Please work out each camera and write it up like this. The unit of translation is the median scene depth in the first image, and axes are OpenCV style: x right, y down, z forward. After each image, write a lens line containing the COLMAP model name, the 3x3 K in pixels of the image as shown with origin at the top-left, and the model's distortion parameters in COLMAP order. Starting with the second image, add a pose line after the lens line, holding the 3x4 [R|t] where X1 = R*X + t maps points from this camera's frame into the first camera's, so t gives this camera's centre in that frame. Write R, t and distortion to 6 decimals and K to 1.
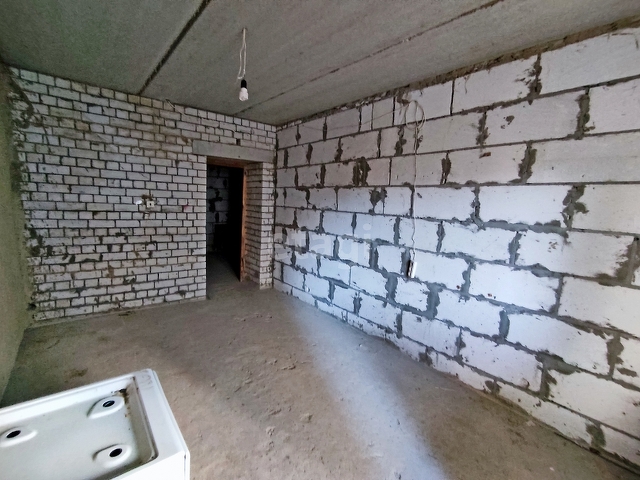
lens RADIAL K [[294.7, 0, 321.6], [0, 294.7, 239.4], [0, 0, 1]] dist [-0.002593, 0.000137]
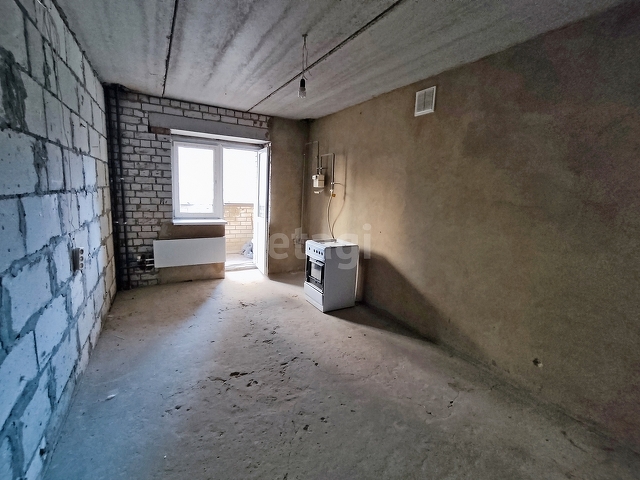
lens RADIAL K [[294.7, 0, 318.9], [0, 294.7, 238.4], [0, 0, 1]] dist [-0.002593, 0.000137]
pose [[-0.977879, -0.121687, 0.170131, -0.406605], [-0.064880, 0.949702, 0.306361, -0.213347], [-0.198853, 0.288546, -0.936589, 1.512035]]
